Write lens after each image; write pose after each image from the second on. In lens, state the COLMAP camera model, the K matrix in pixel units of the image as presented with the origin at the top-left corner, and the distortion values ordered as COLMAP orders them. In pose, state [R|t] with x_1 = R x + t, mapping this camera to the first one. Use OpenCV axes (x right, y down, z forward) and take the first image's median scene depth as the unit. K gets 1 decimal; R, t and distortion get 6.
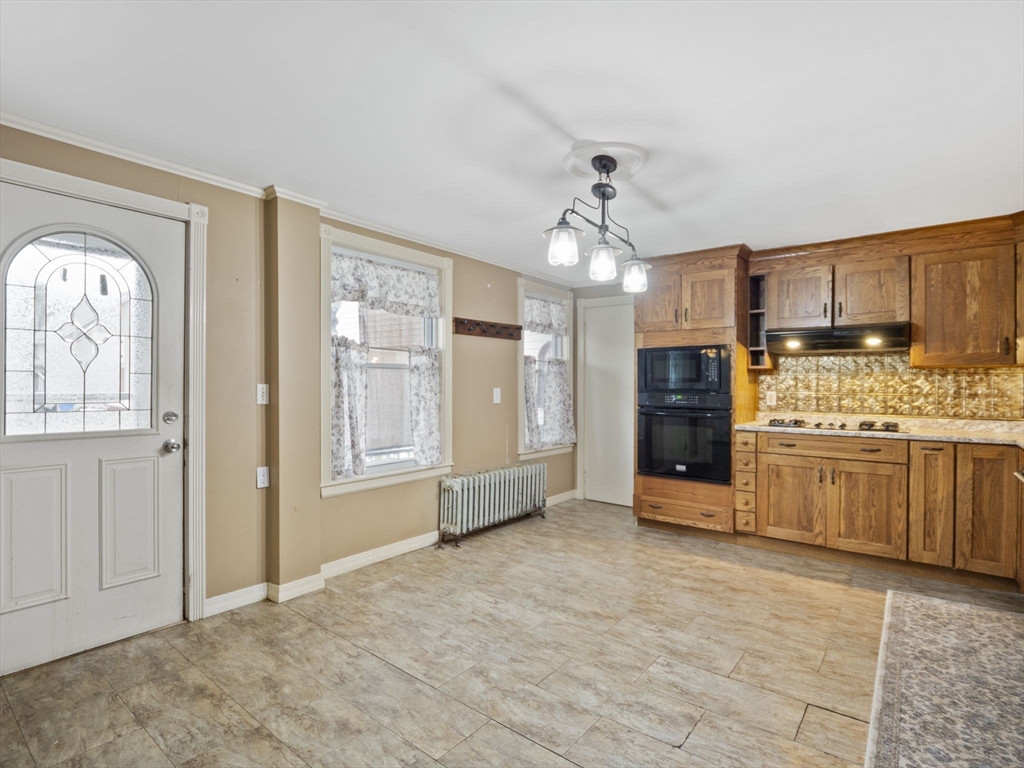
lens RADIAL K [[527.5, 0, 510.3], [0, 527.5, 379.6], [0, 0, 1]] dist [-0.007020, -0.001424]
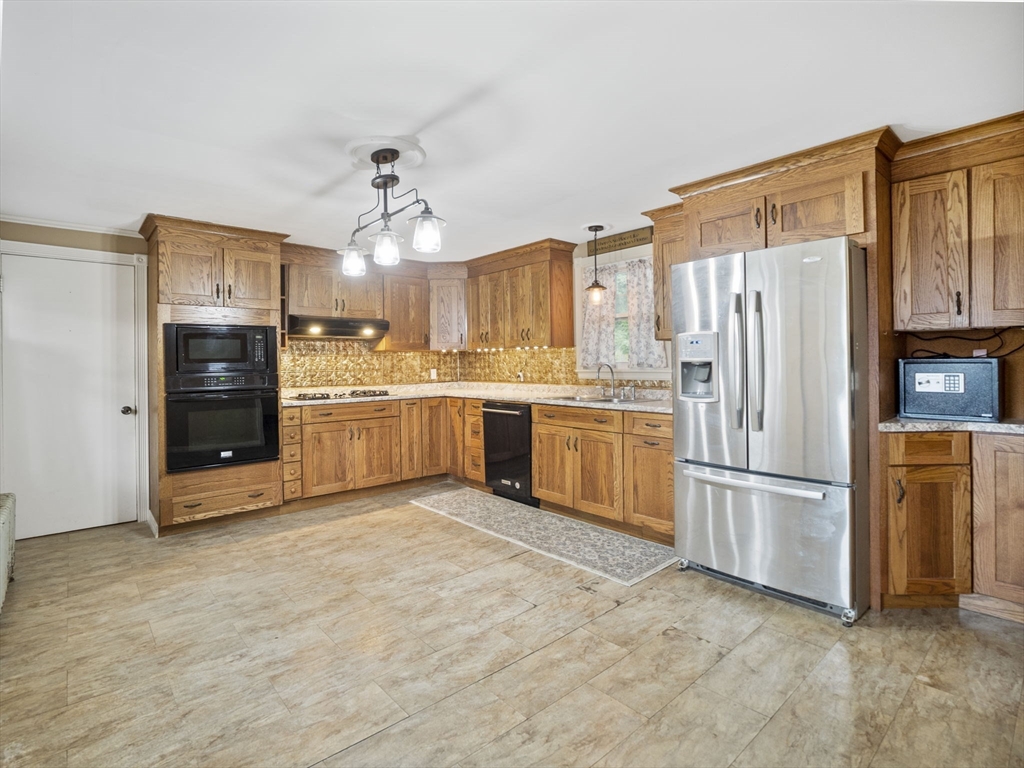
lens RADIAL K [[500.0, 0, 506.5], [0, 500.0, 359.3], [0, 0, 1]] dist [-0.001546, -0.000636]
pose [[0.195430, -0.002628, 0.980714, -0.547547], [0.008421, 0.999964, 0.001001, 0.001802], [-0.980681, 0.008063, 0.195445, 0.407923]]
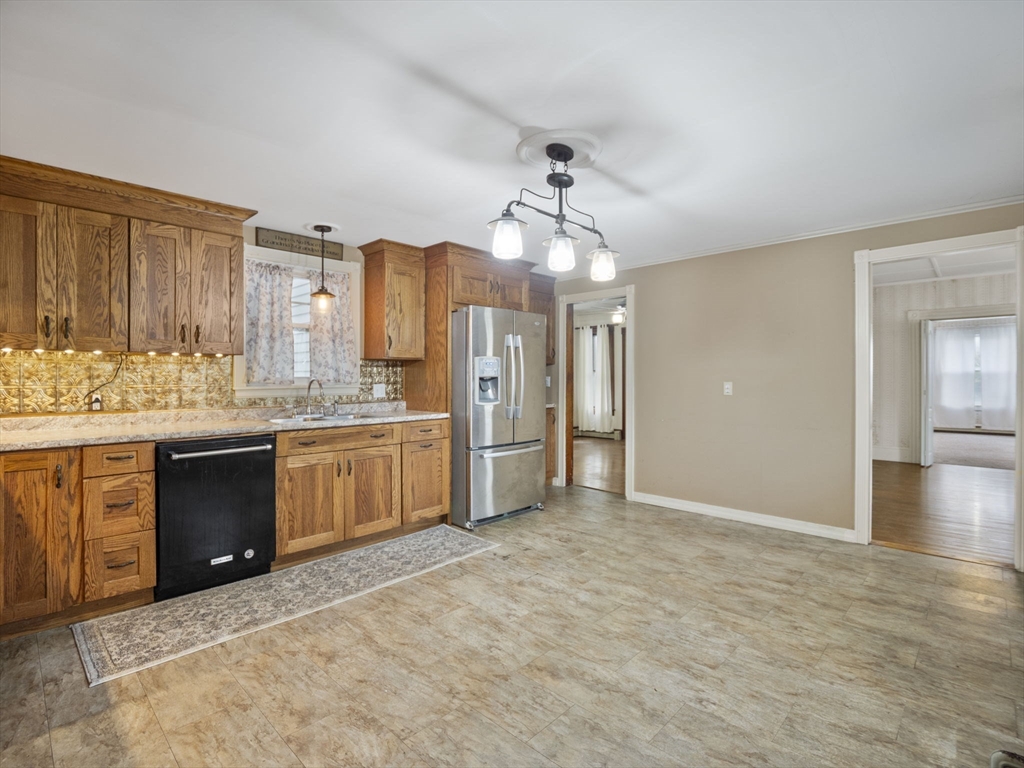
lens RADIAL K [[500.8, 0, 492.6], [0, 500.8, 374.5], [0, 0, 1]] dist [-0.003339, -0.001796]
pose [[-0.991461, -0.005540, 0.130284, 0.129661], [-0.006670, 0.999944, -0.008240, 0.012303], [-0.130231, -0.009038, -0.991443, 1.400576]]
